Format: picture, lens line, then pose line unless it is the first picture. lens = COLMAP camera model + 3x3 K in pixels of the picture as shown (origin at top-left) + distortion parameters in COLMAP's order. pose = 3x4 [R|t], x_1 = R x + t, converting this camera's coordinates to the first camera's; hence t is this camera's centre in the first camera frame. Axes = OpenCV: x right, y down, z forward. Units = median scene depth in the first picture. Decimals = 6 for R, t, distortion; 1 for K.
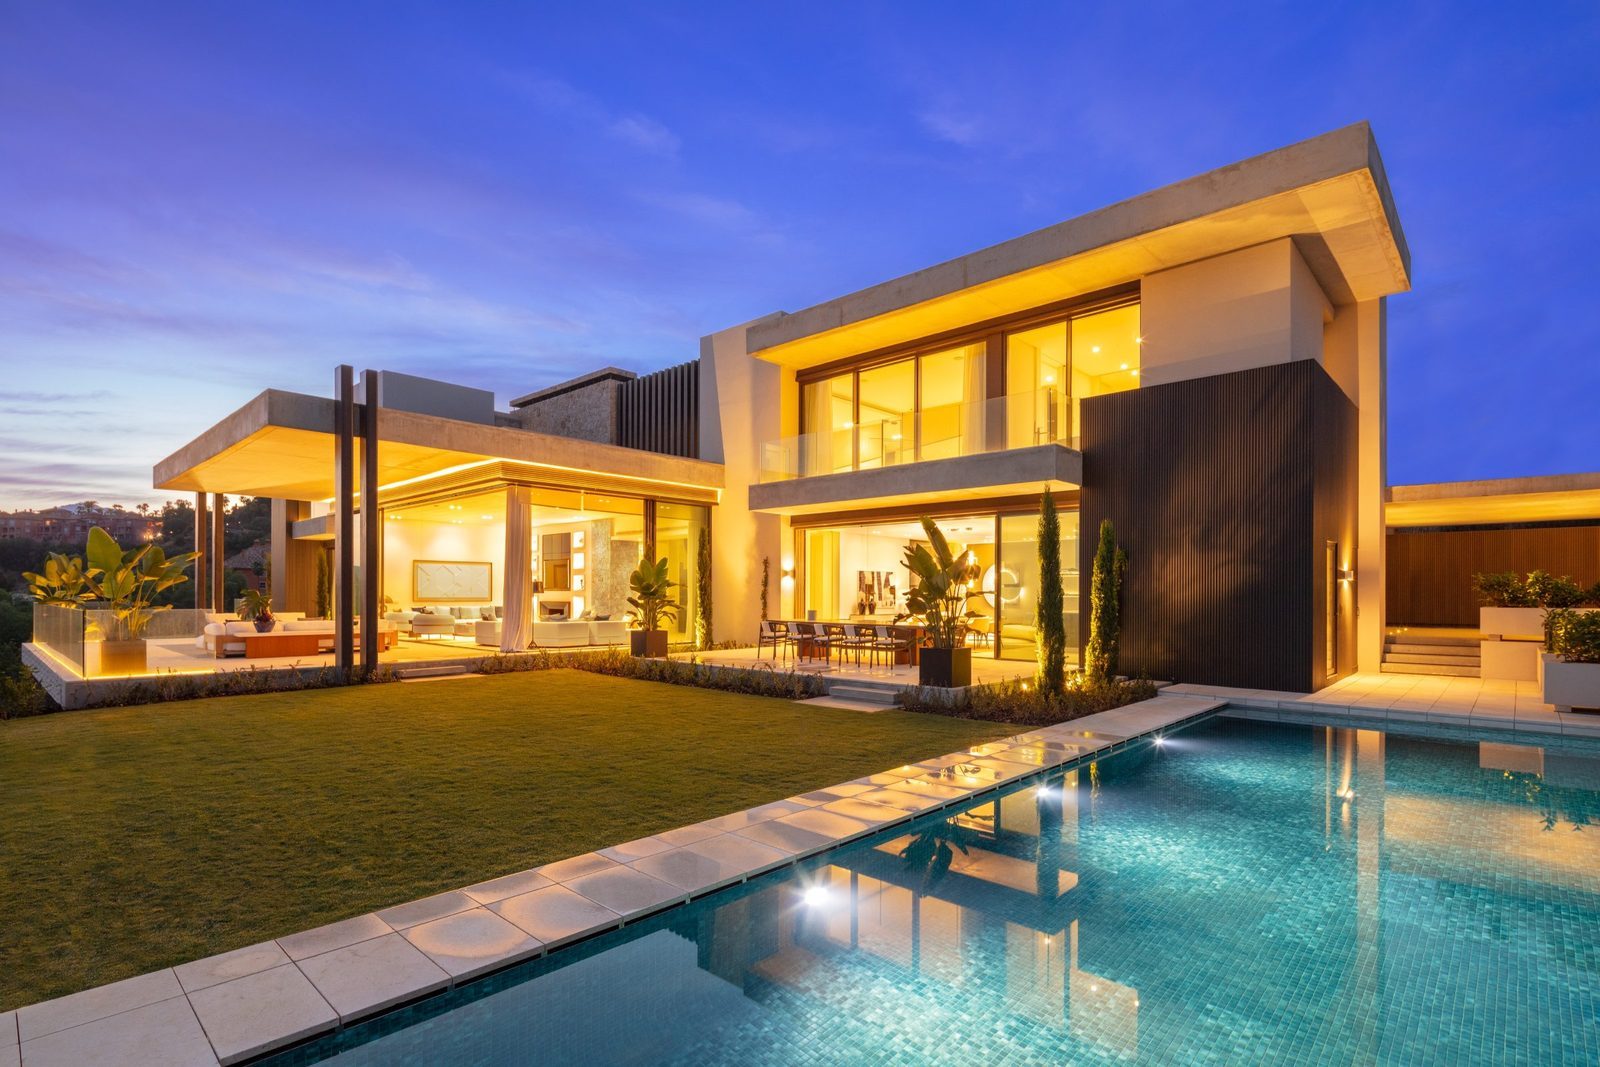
lens RADIAL K [[735.1, 0, 800.0], [0, 735.1, 533.5], [0, 0, 1]] dist [-0.108199, 0.034331]
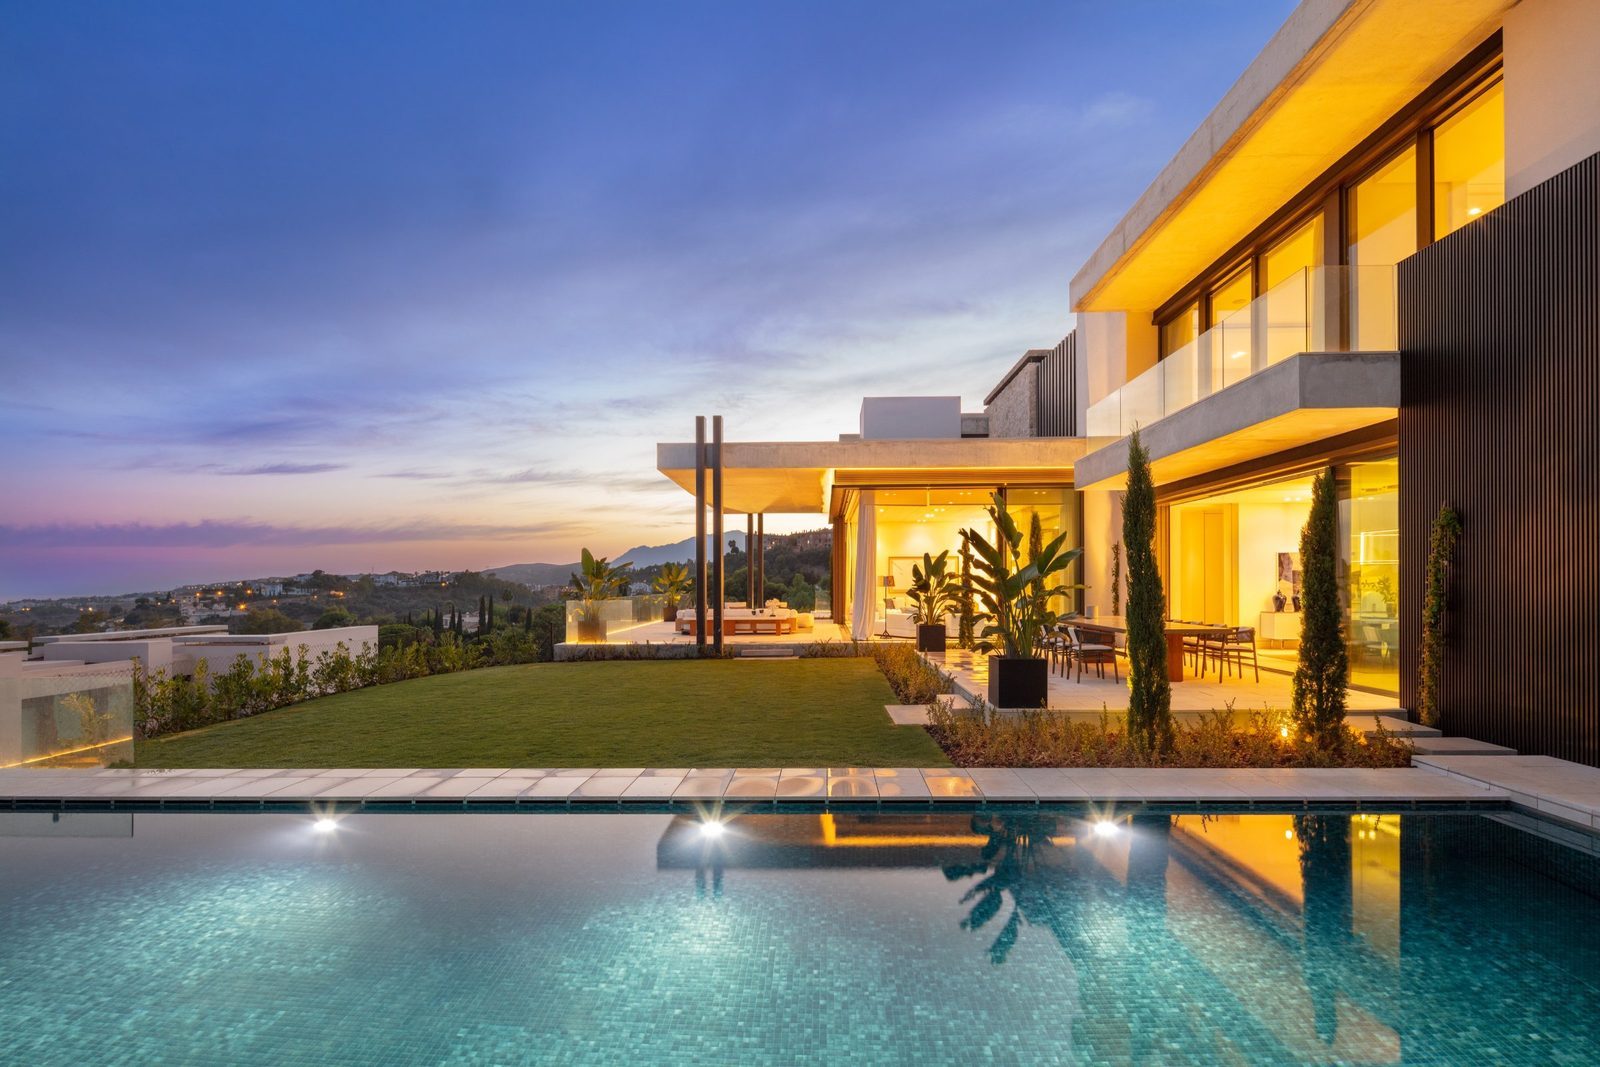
lens RADIAL K [[735.1, 0, 800.0], [0, 735.1, 533.5], [0, 0, 1]] dist [-0.108199, 0.034331]
pose [[0.643285, -0.053824, -0.763733, 0.515309], [0.067276, 0.997641, -0.013643, 0.011718], [0.762666, -0.042605, 0.645388, 0.263075]]
